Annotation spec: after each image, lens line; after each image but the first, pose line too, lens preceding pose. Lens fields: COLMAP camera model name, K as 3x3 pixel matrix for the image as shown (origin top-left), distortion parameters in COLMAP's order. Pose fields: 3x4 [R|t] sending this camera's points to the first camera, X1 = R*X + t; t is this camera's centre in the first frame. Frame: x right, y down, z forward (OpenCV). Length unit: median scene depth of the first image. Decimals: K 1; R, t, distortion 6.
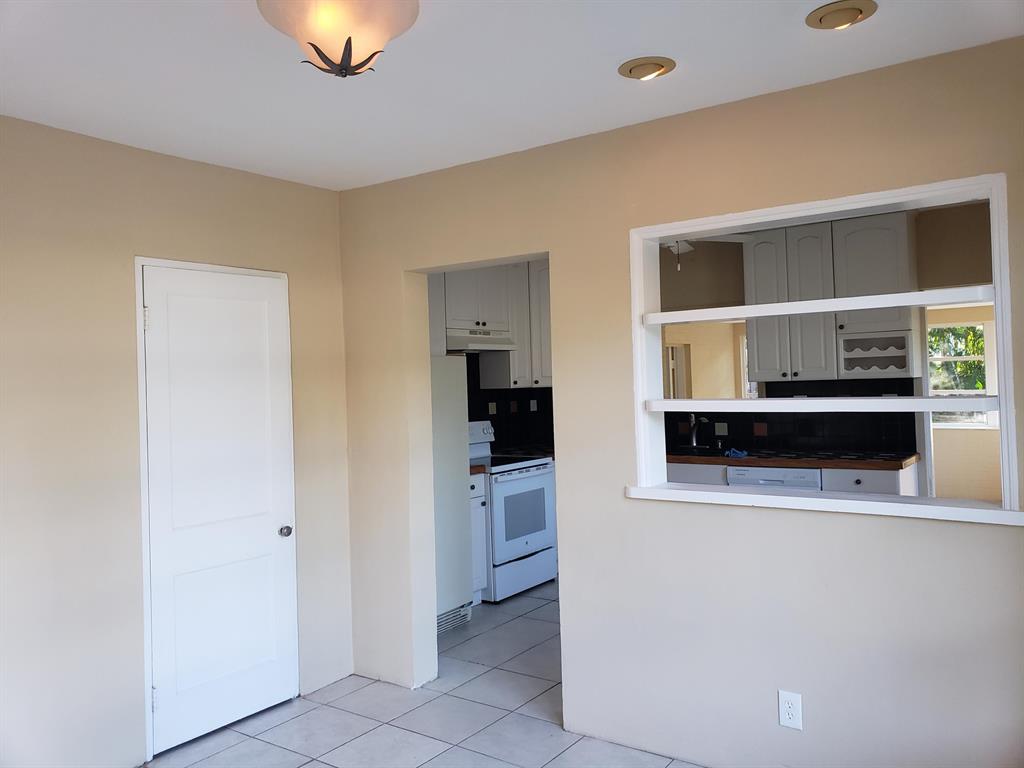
lens RADIAL K [[802.3, 0, 489.1], [0, 802.3, 361.4], [0, 0, 1]] dist [0.024866, -0.026760]
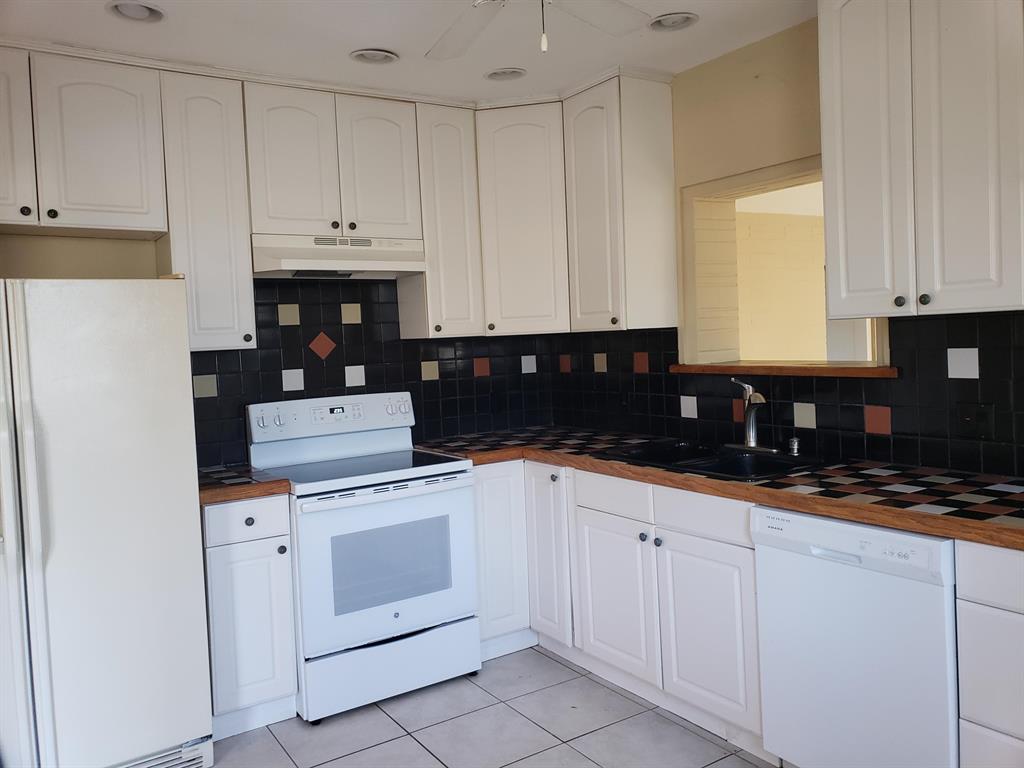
lens RADIAL K [[802.3, 0, 513.7], [0, 802.3, 372.0], [0, 0, 1]] dist [0.024866, -0.026760]
pose [[0.938309, 0.005455, -0.345756, 0.331298], [0.022956, 0.996687, 0.078023, 0.016479], [0.345036, -0.081147, 0.935075, 0.544164]]
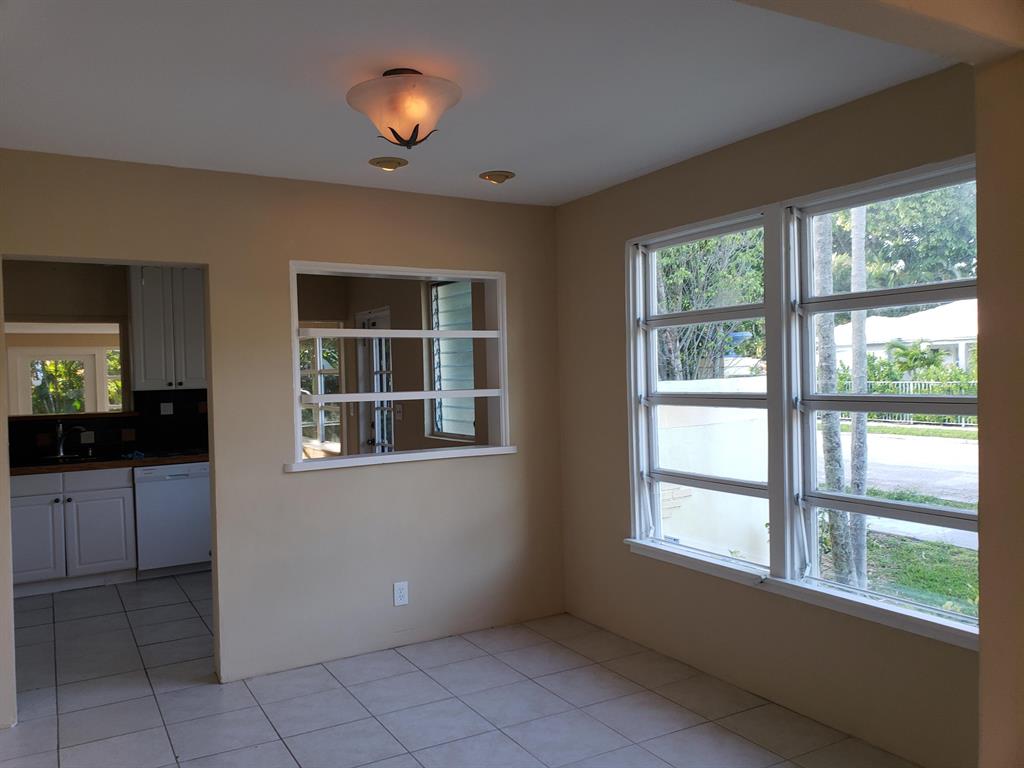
lens RADIAL K [[802.3, 0, 504.7], [0, 802.3, 387.8], [0, 0, 1]] dist [0.024866, -0.026760]
pose [[0.417610, 0.000742, 0.908626, -0.484353], [-0.003035, 0.999995, 0.000578, 0.020108], [-0.908621, -0.002999, 0.417611, 0.094904]]
